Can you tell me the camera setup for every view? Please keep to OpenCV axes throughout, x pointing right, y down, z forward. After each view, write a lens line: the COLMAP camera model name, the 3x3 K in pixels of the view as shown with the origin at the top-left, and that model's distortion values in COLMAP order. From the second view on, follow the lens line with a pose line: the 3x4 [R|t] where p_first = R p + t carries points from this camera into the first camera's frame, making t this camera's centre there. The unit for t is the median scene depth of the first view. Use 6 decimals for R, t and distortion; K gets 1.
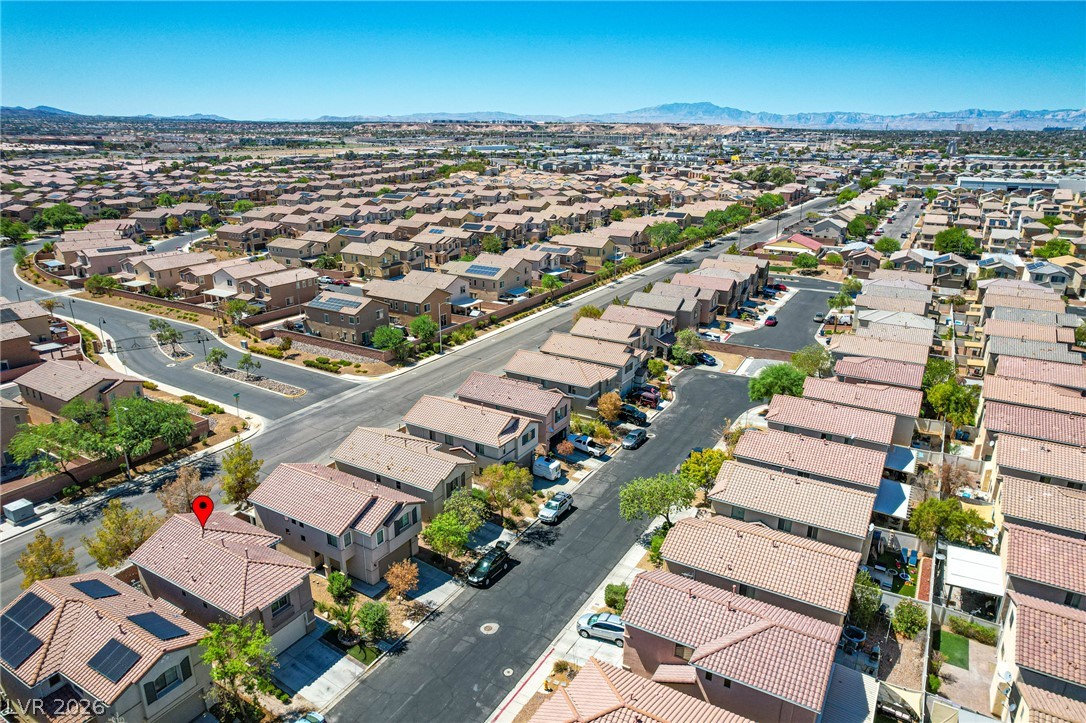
lens RADIAL K [[692.9, 0, 547.9], [0, 692.9, 364.4], [0, 0, 1]] dist [-0.074351, 0.070717]
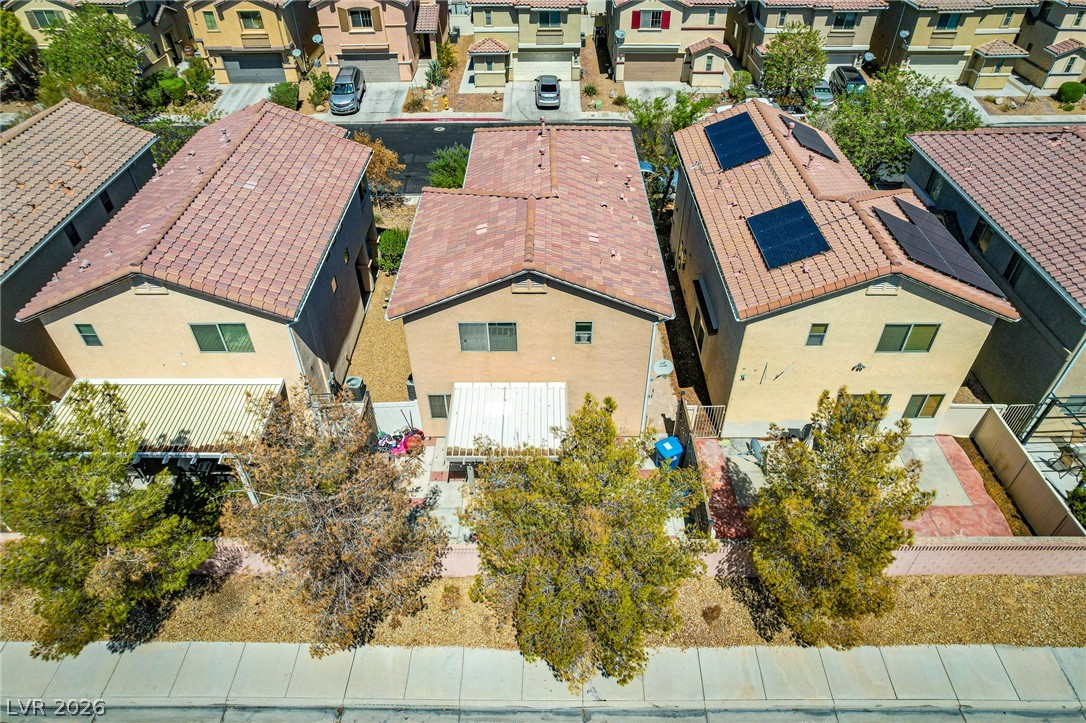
lens RADIAL K [[692.9, 0, 547.9], [0, 692.9, 364.4], [0, 0, 1]] dist [-0.074351, 0.070717]
pose [[-0.505796, -0.570753, 0.646847, -0.760154], [0.271860, 0.606164, 0.747434, 0.003748], [-0.818696, 0.553901, -0.151431, 1.021697]]
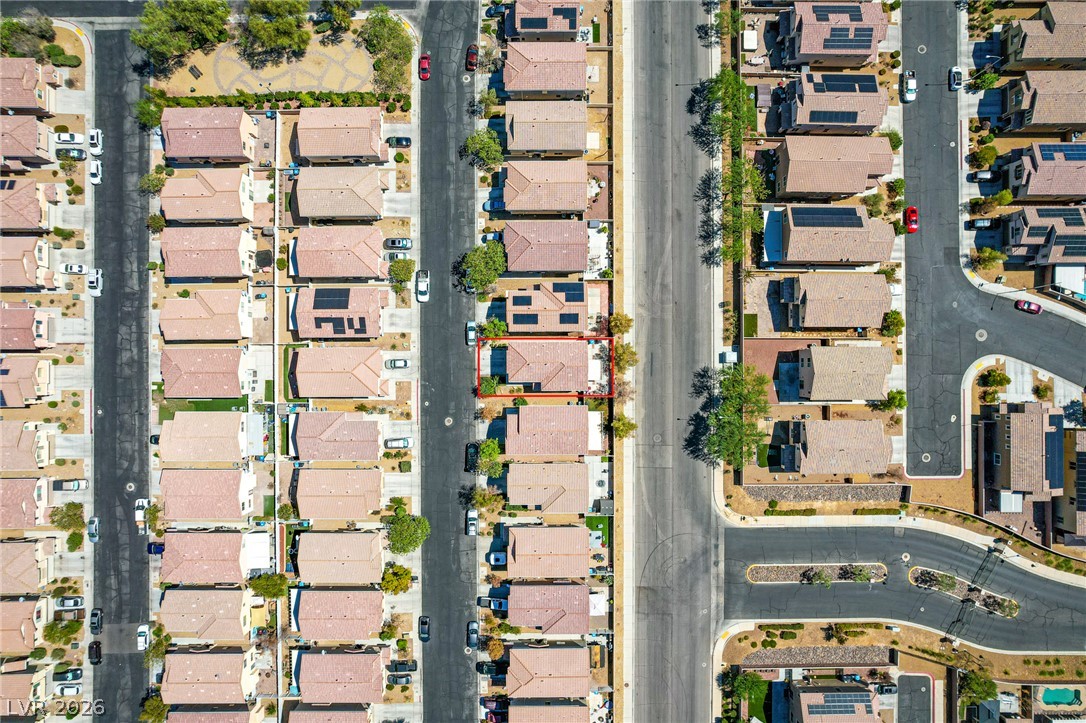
lens RADIAL K [[692.9, 0, 547.9], [0, 692.9, 364.4], [0, 0, 1]] dist [-0.074351, 0.070717]
pose [[-0.860947, 0.508153, -0.023470, -0.378848], [-0.178237, -0.258125, 0.949528, -1.644459], [0.476447, 0.821676, 0.312804, 0.278048]]
